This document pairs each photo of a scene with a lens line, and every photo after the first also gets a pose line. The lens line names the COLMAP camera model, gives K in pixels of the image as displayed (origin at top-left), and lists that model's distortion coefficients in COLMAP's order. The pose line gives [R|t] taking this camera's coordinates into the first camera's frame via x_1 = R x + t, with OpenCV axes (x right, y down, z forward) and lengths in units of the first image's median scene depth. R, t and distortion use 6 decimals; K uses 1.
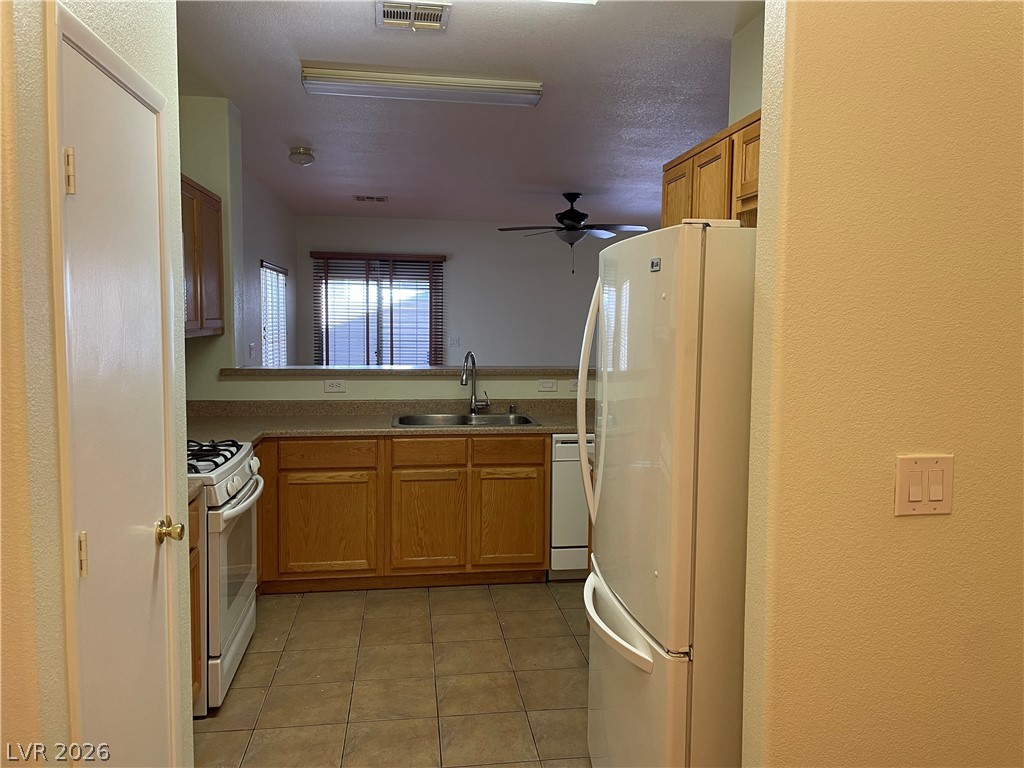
lens RADIAL K [[790.4, 0, 513.3], [0, 790.4, 380.9], [0, 0, 1]] dist [0.069527, -0.056448]
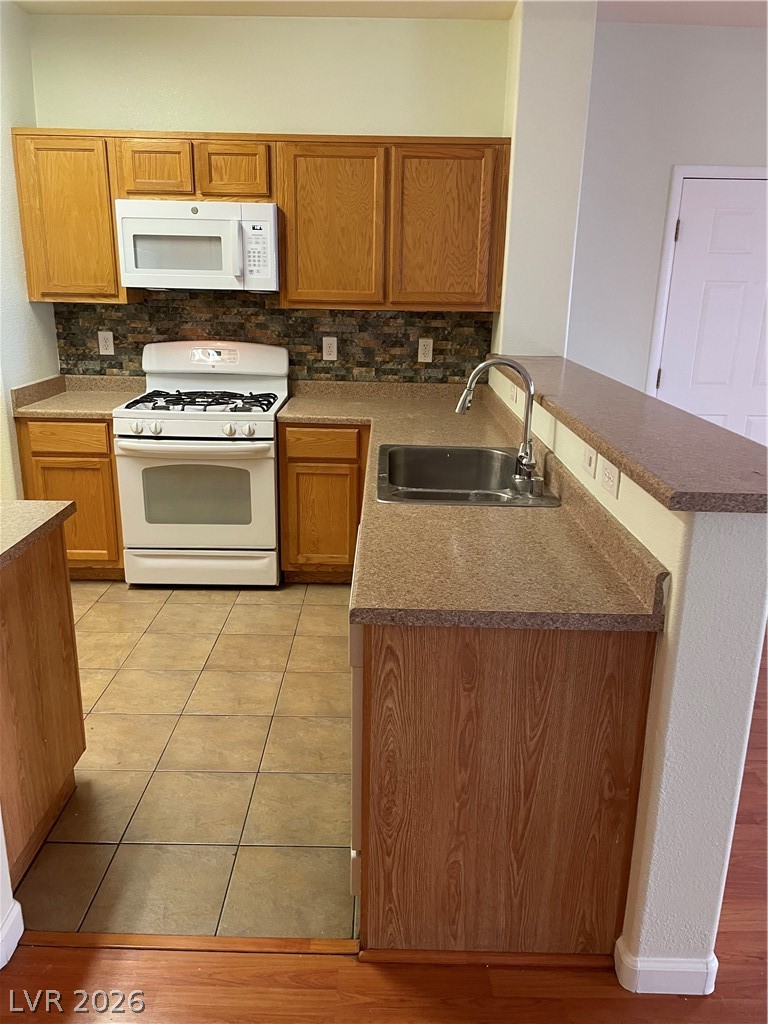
lens RADIAL K [[790.4, 0, 386.4], [0, 790.4, 510.8], [0, 0, 1]] dist [0.069527, -0.056448]
pose [[-0.152357, 0.265110, -0.952105, 0.357559], [-0.107522, 0.953188, 0.282617, -0.056395], [0.982459, 0.145431, -0.116720, 0.706418]]
